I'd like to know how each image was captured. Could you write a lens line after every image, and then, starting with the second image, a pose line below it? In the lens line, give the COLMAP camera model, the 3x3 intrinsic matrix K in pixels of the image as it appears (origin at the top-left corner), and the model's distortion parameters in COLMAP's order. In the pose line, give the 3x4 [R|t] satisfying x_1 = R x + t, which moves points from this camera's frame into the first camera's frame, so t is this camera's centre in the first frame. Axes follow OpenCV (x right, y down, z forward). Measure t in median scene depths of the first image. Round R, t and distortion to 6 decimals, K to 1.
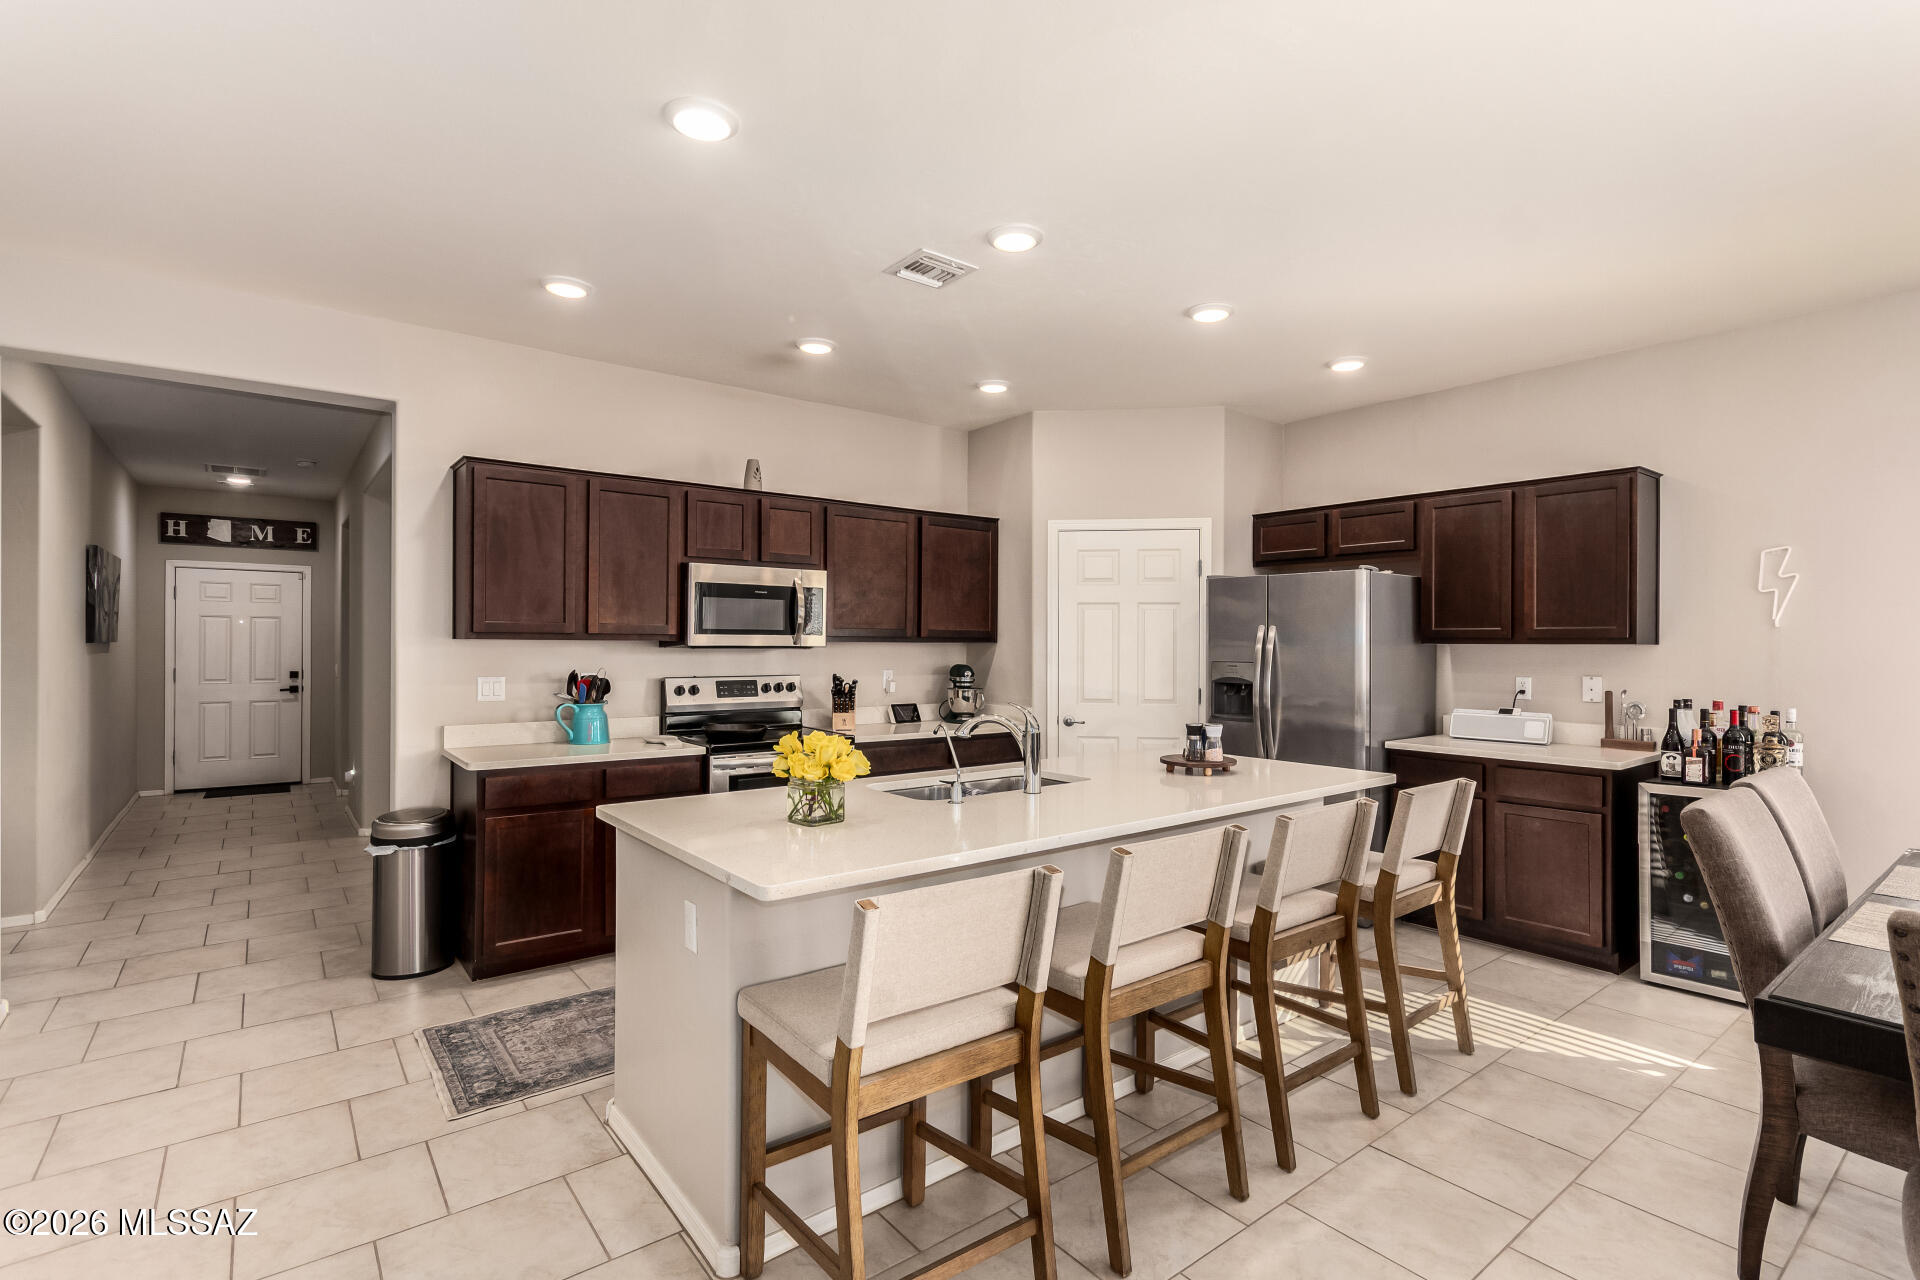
lens RADIAL K [[890.8, 0, 977.0], [0, 890.8, 641.8], [0, 0, 1]] dist [0.002807, -0.000422]
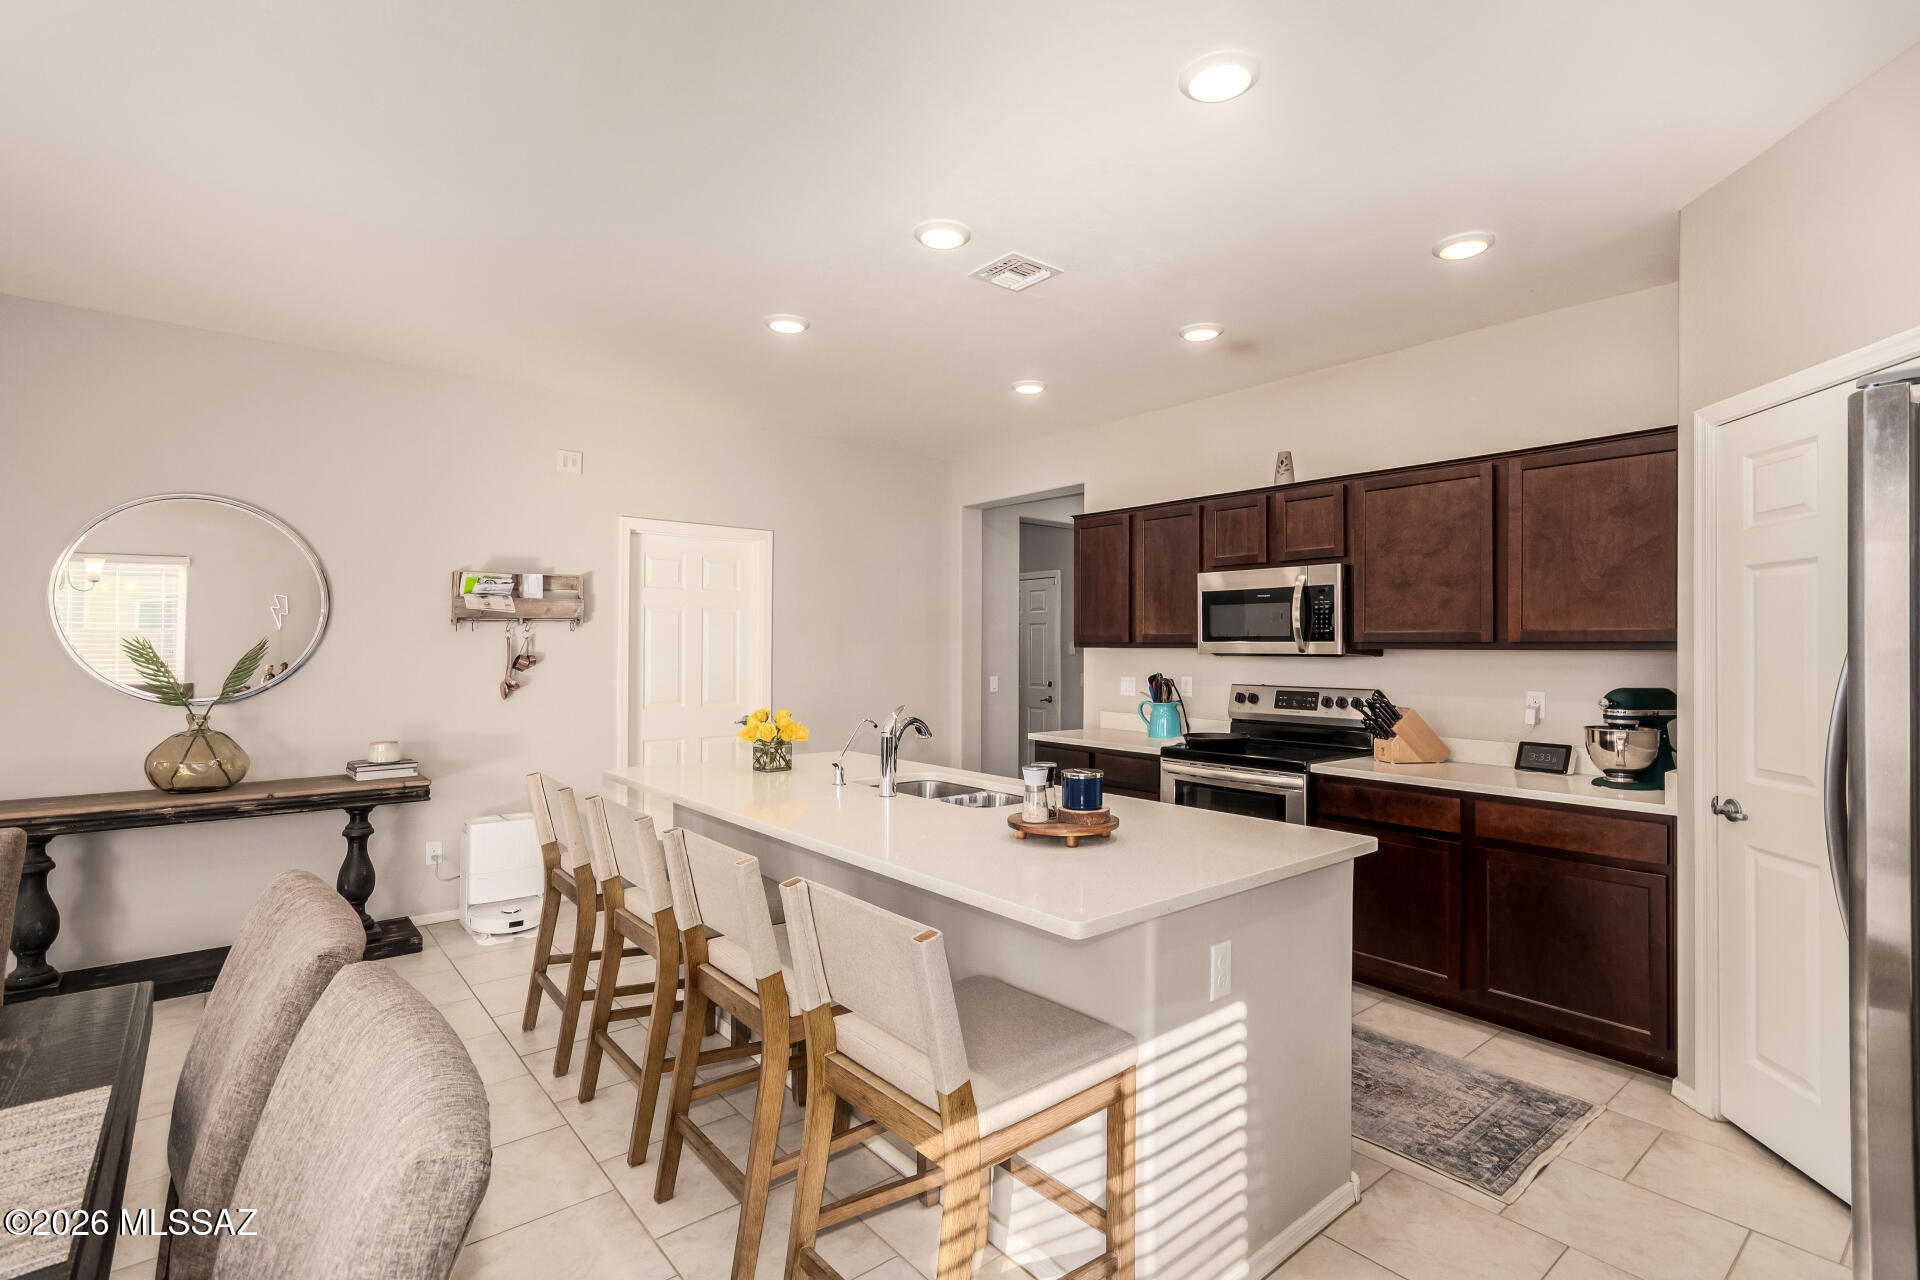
lens RADIAL K [[890.8, 0, 947.8], [0, 890.8, 644.8], [0, 0, 1]] dist [0.002807, -0.000422]
pose [[0.013842, -0.008316, -0.999870, 0.710625], [-0.004006, 0.999957, -0.008372, 0.004540], [0.999896, 0.004122, 0.013808, 0.681341]]
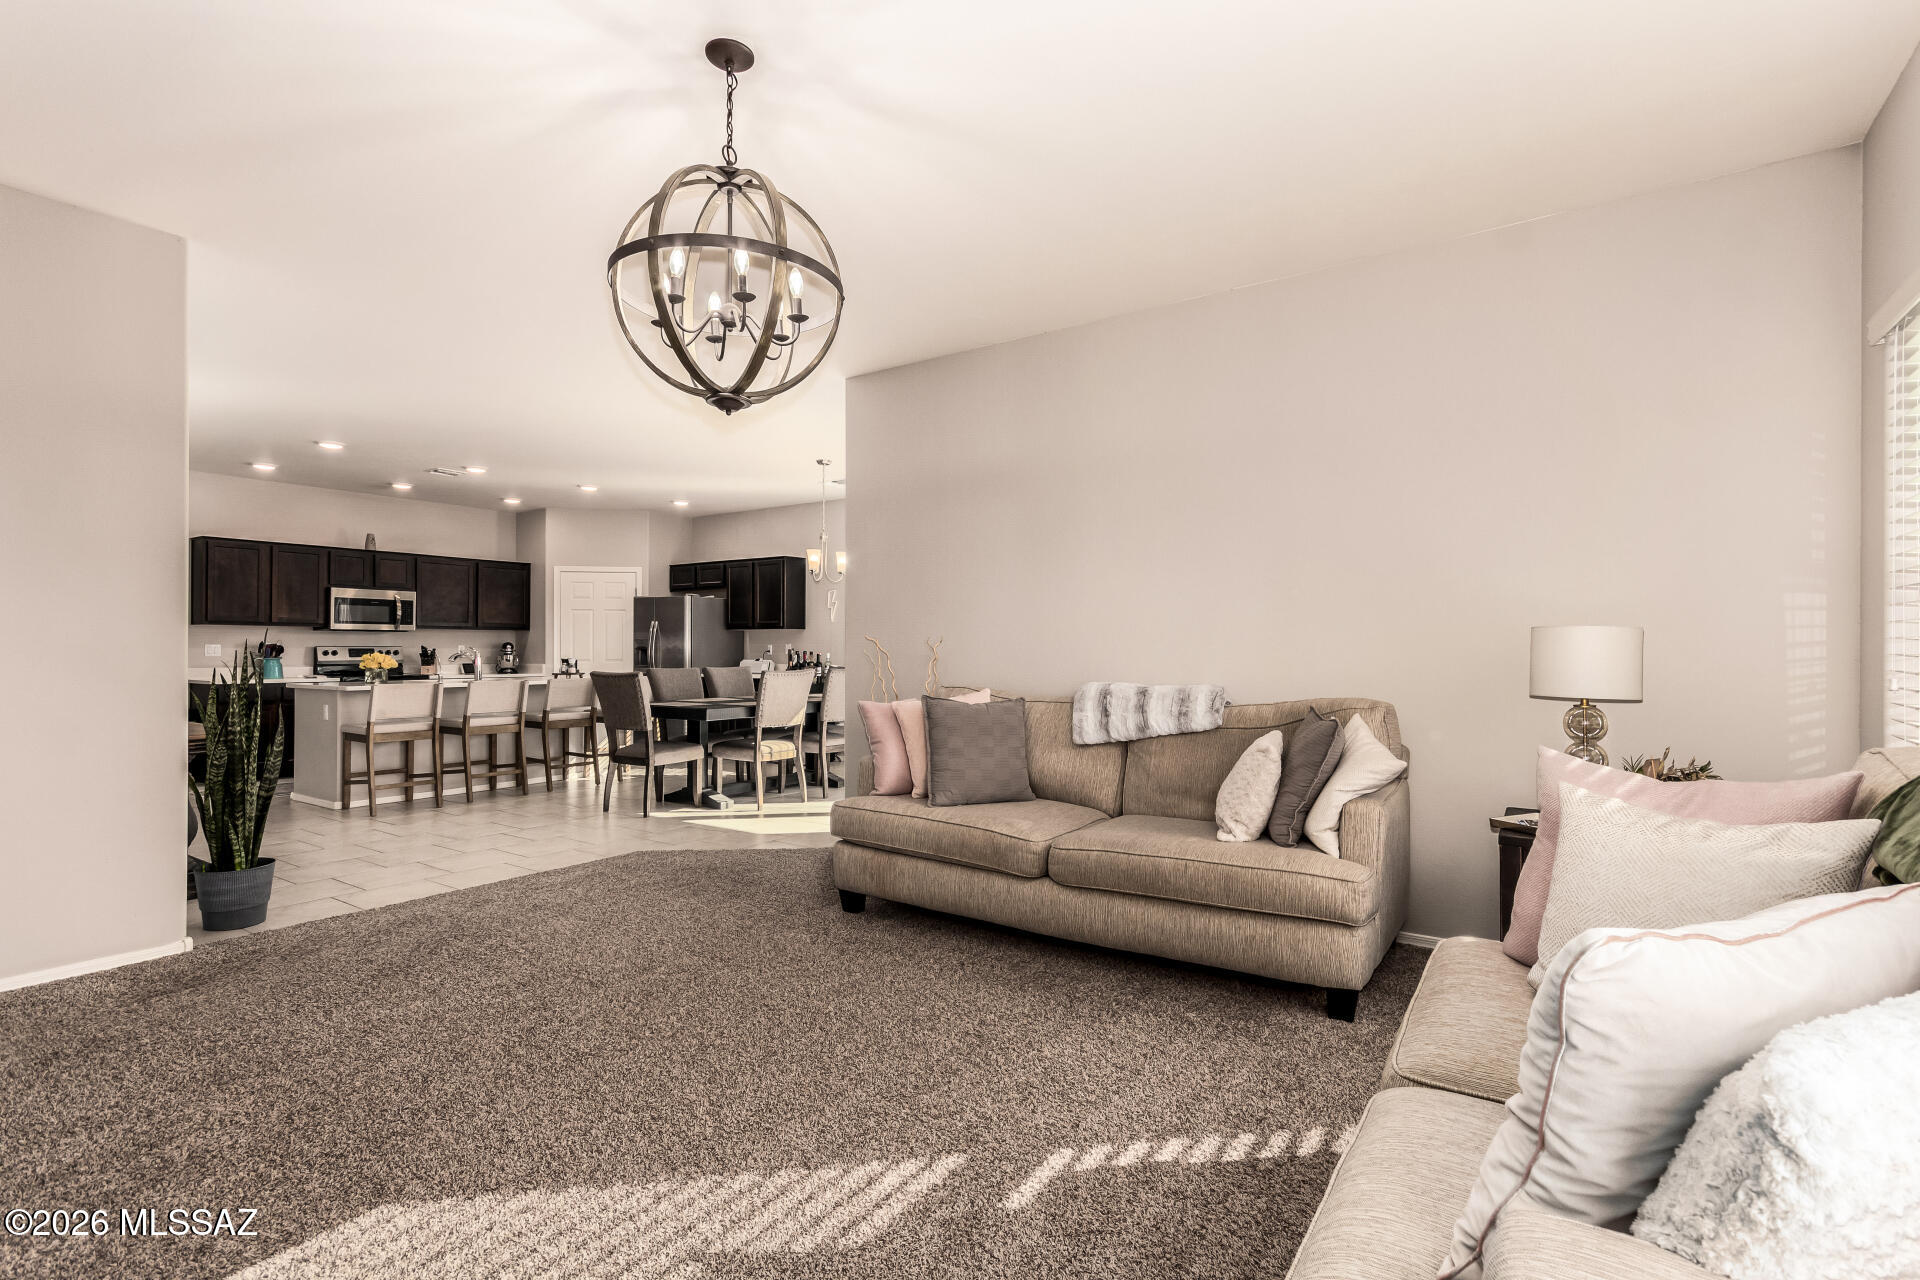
lens RADIAL K [[890.8, 0, 993.0], [0, 890.8, 643.8], [0, 0, 1]] dist [0.002807, -0.000422]
pose [[0.954123, -0.002762, 0.299402, 0.490751], [0.004628, 0.999974, -0.005522, 0.055016], [-0.299379, 0.006655, 0.954111, -1.343147]]
